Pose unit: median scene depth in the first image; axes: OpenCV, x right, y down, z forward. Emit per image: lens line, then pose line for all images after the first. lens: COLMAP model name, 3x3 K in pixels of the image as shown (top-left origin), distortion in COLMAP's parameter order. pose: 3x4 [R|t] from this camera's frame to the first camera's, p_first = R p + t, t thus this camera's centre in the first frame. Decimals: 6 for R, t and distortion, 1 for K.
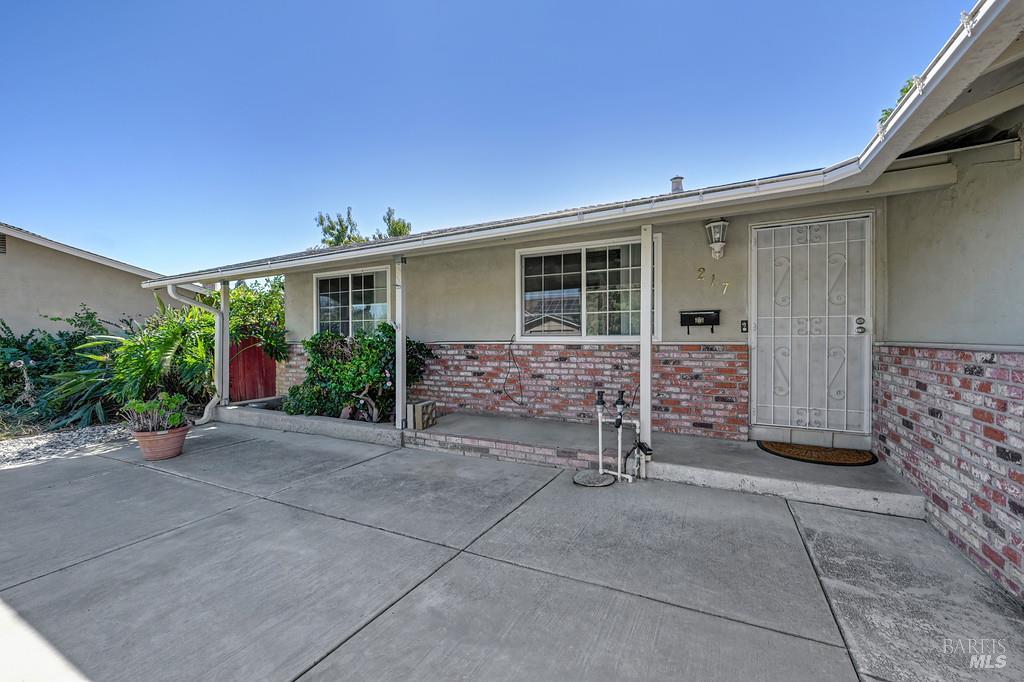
lens RADIAL K [[399.6, 0, 530.8], [0, 399.6, 341.6], [0, 0, 1]] dist [0.001386, 0.000106]
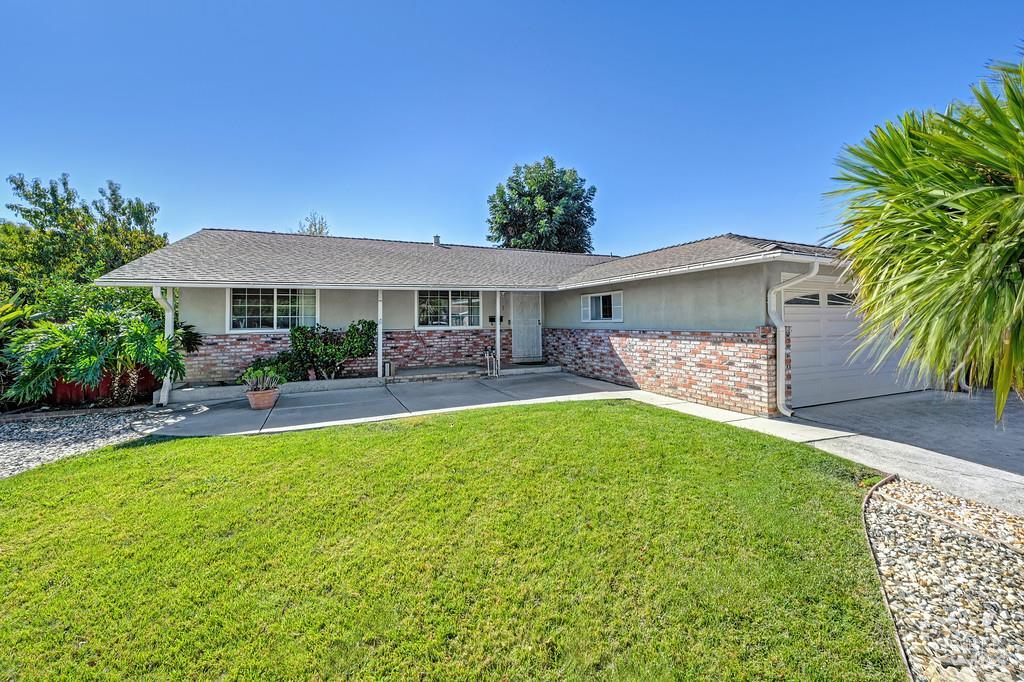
lens RADIAL K [[421.6, 0, 513.6], [0, 421.6, 302.3], [0, 0, 1]] dist [0.000182, 0.000095]
pose [[0.640107, 0.029478, 0.767720, -1.432990], [0.016774, 0.998489, -0.052324, -0.019146], [-0.768103, 0.046371, 0.638646, -0.754638]]
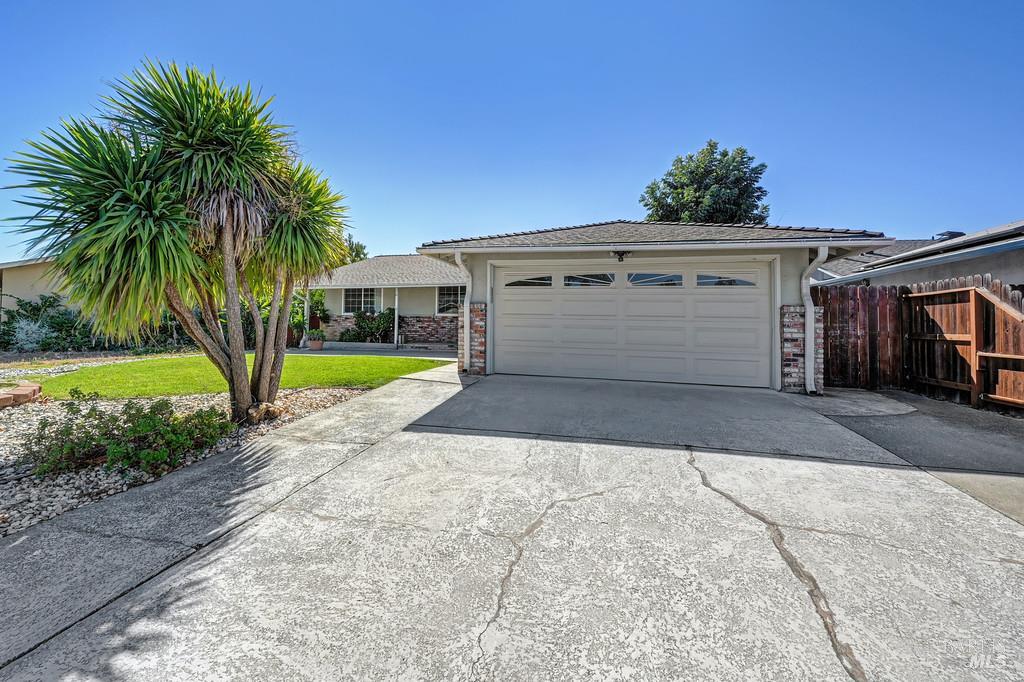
lens RADIAL K [[422.7, 0, 510.6], [0, 422.7, 313.4], [0, 0, 1]] dist [-0.000534, 0.000200]
pose [[0.983537, 0.025958, 0.178832, -0.055515], [-0.019244, 0.999047, -0.039178, 0.099797], [-0.179679, 0.035092, 0.983099, -2.176388]]
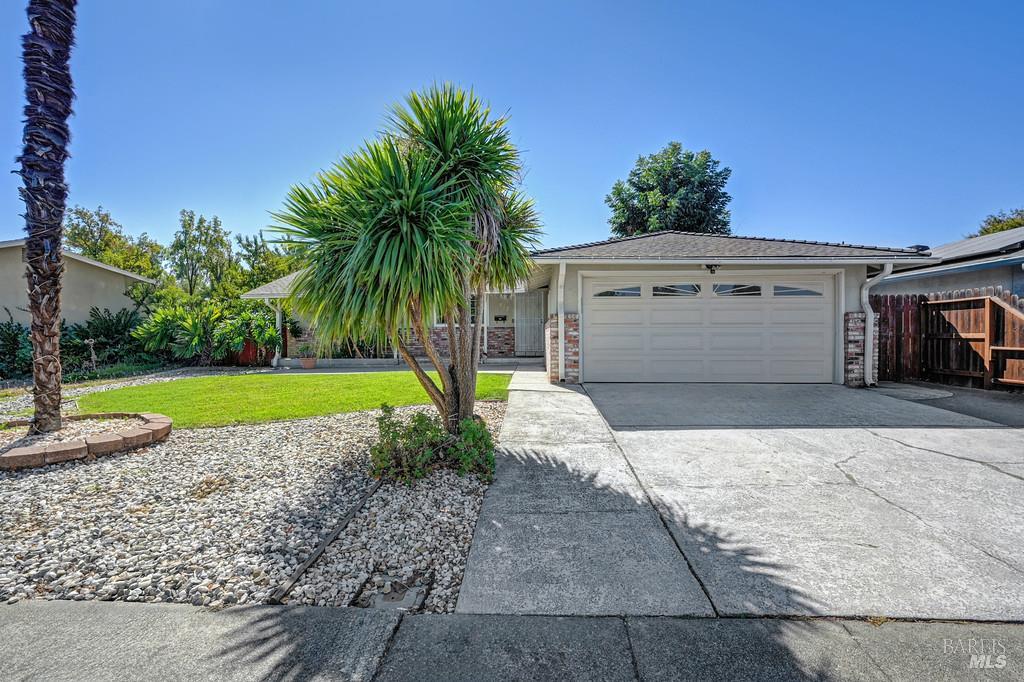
lens RADIAL K [[484.7, 0, 512.0], [0, 484.7, 341.0], [0, 0, 1]] dist [0.000601, -0.000963]
pose [[0.925375, -0.006095, 0.379003, -0.811175], [0.006639, 0.999978, -0.000129, 0.104231], [-0.378994, 0.002635, 0.925396, -2.211679]]
